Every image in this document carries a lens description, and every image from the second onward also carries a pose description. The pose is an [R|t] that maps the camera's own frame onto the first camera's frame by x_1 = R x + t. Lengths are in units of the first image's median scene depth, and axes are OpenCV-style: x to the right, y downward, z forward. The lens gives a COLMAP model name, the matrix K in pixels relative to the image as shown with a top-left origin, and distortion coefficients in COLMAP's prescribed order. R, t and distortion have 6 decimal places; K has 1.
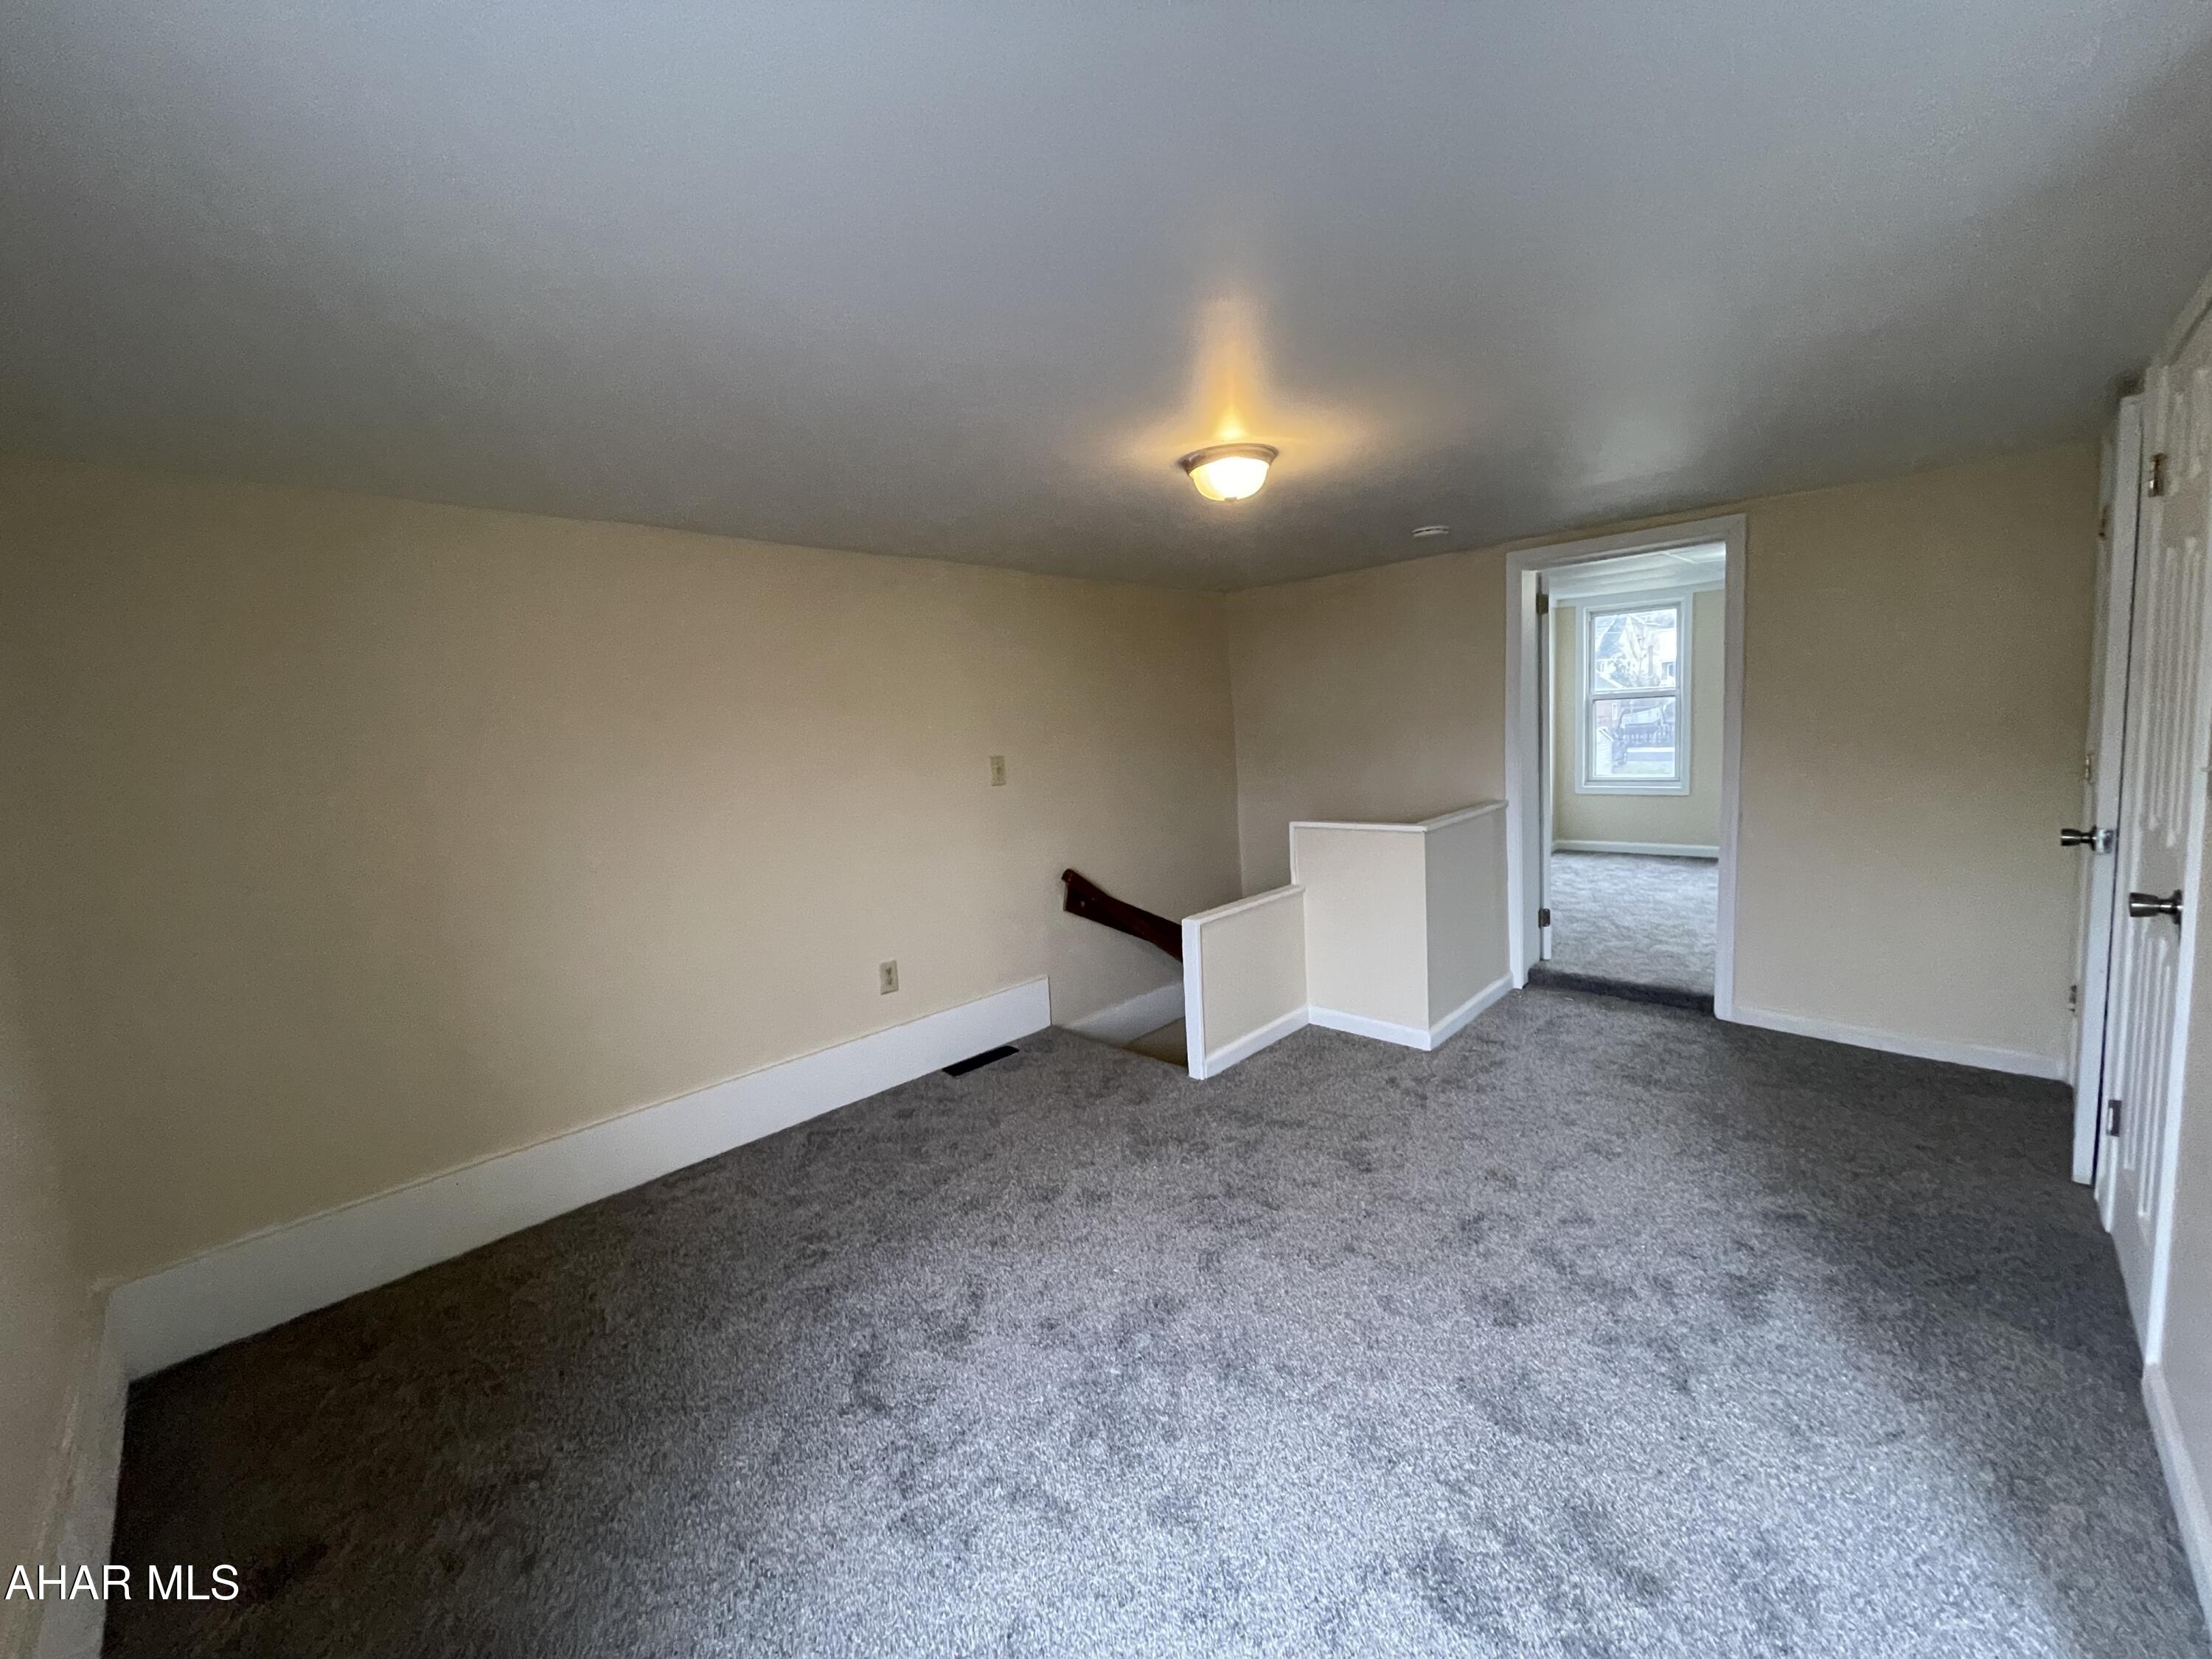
lens RADIAL K [[890.7, 0, 1109.2], [0, 890.7, 821.6], [0, 0, 1]] dist [-0.003373, -0.000004]
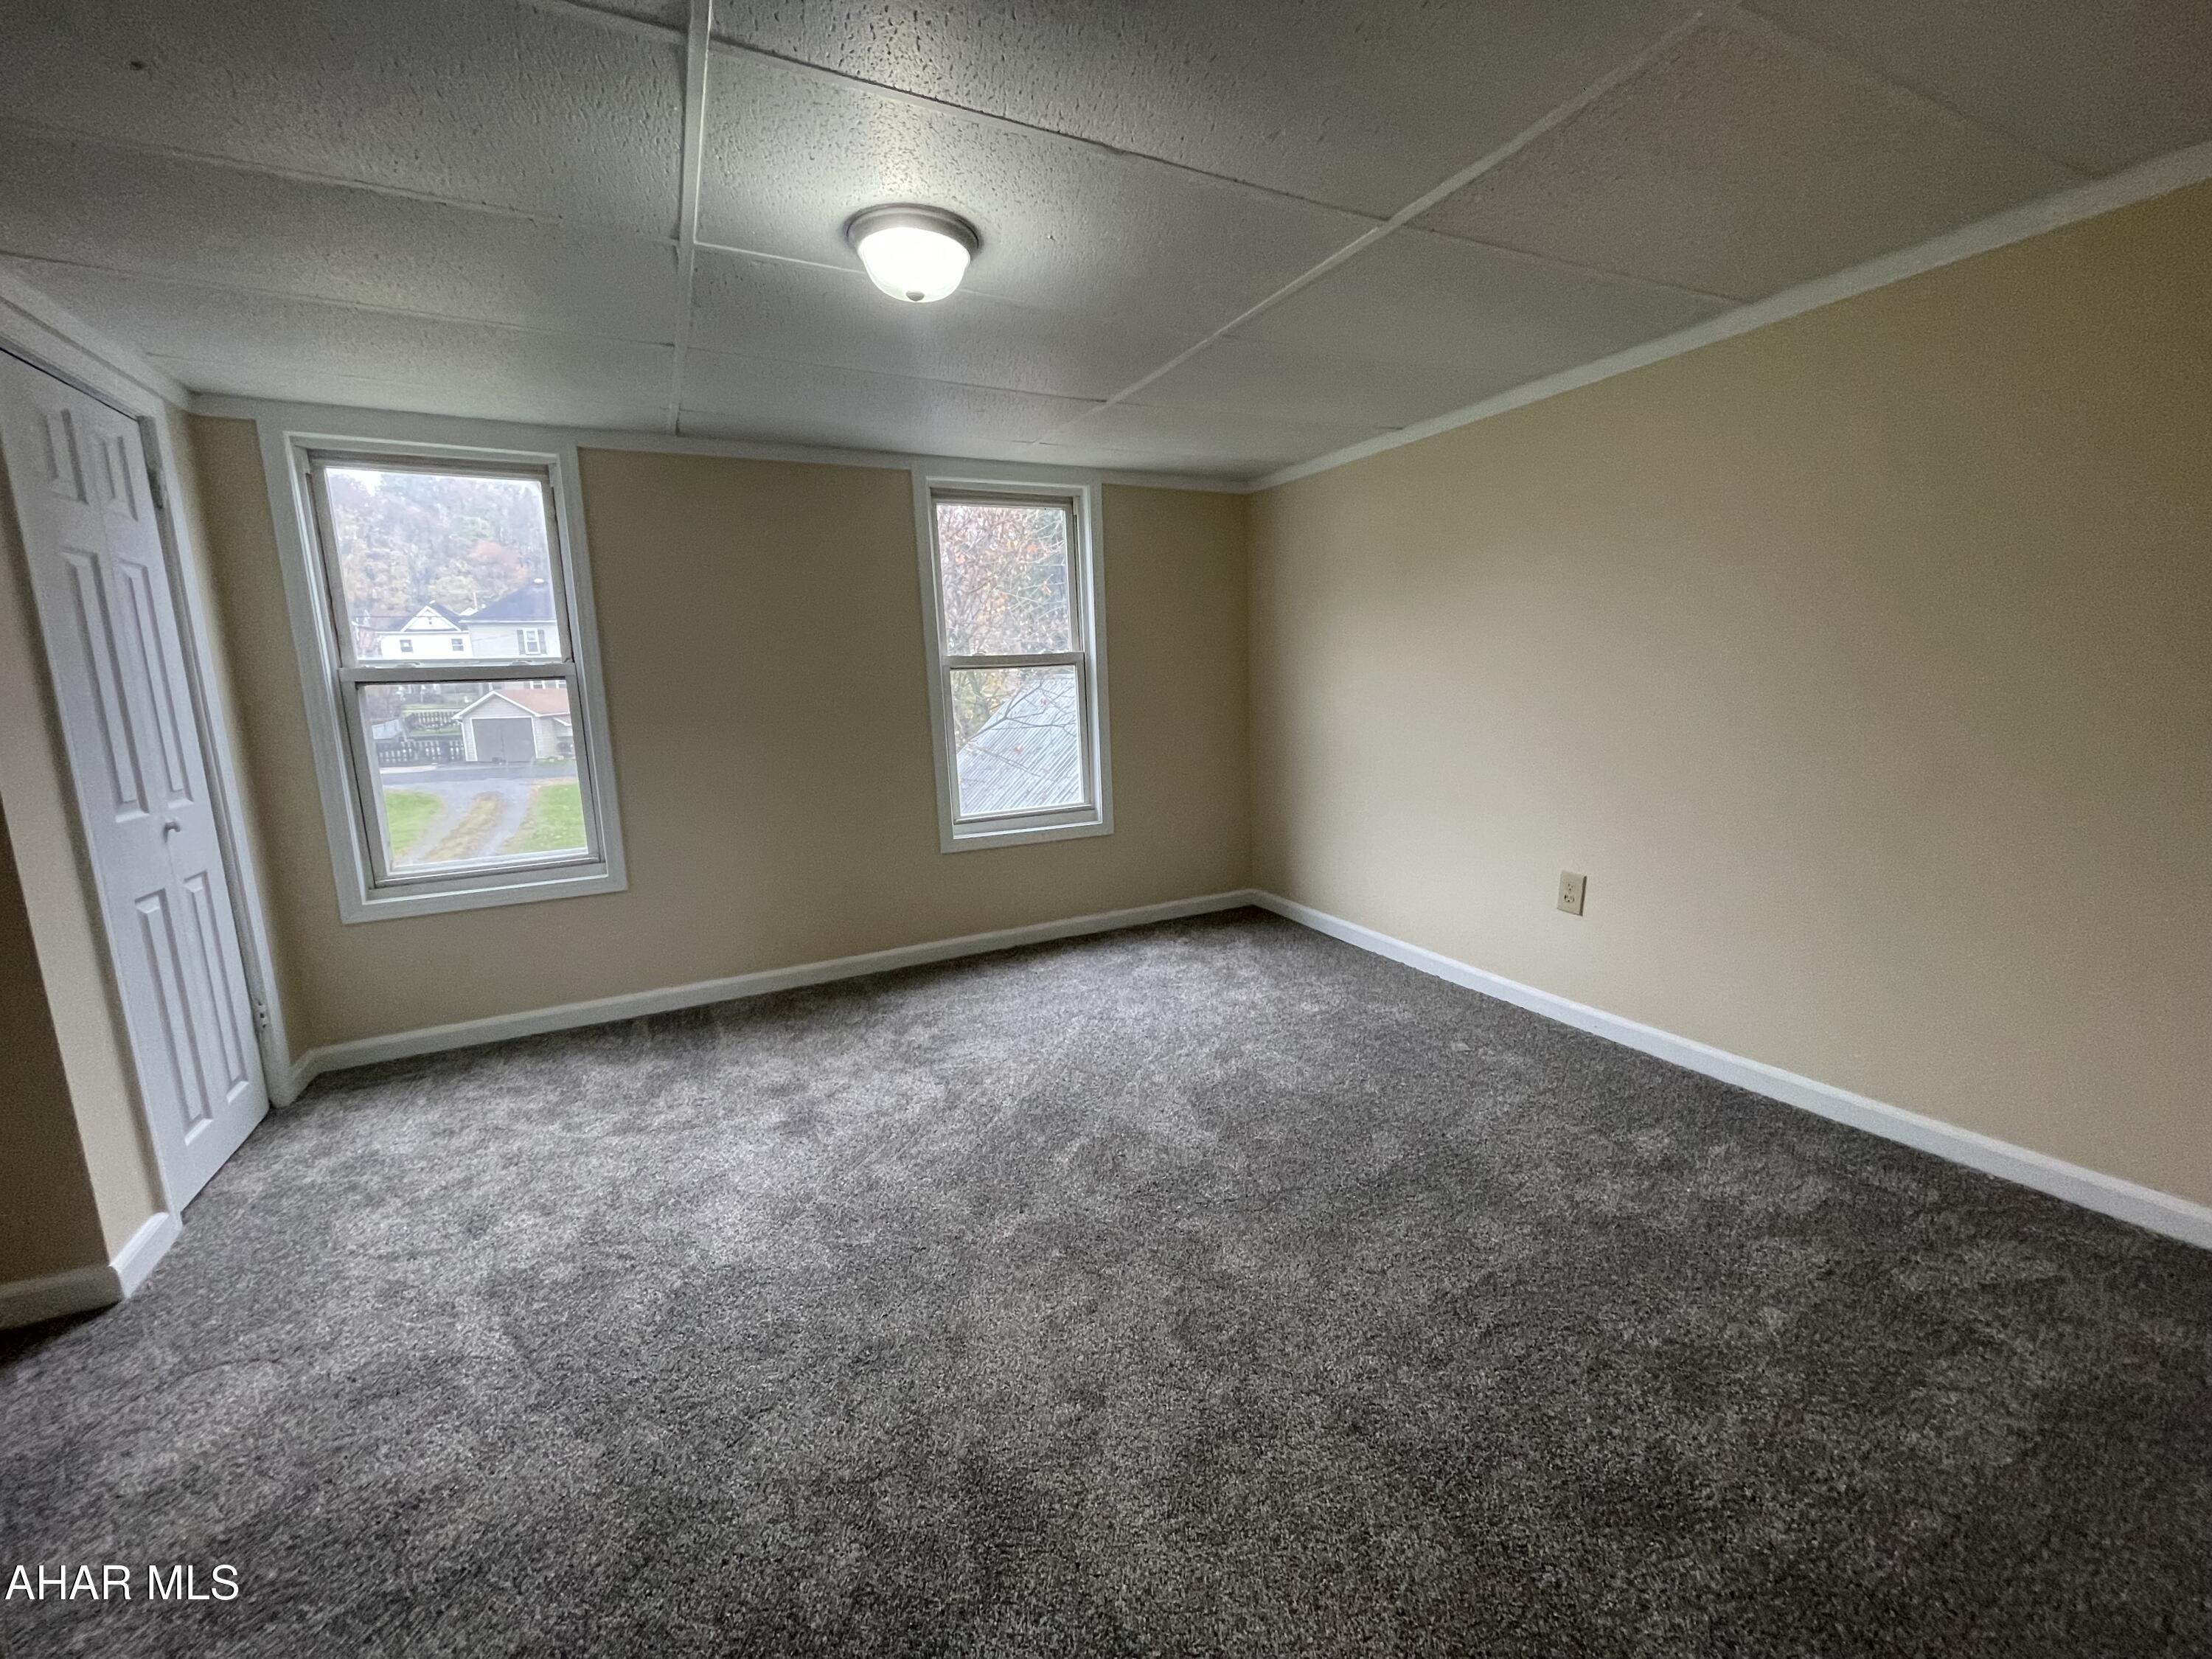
lens RADIAL K [[890.7, 0, 1109.2], [0, 890.7, 821.6], [0, 0, 1]] dist [-0.003373, -0.000004]
pose [[0.326317, -0.103523, 0.939575, 0.283557], [0.120080, 0.990472, 0.067427, -0.063771], [-0.937602, 0.090821, 0.335639, 0.573122]]
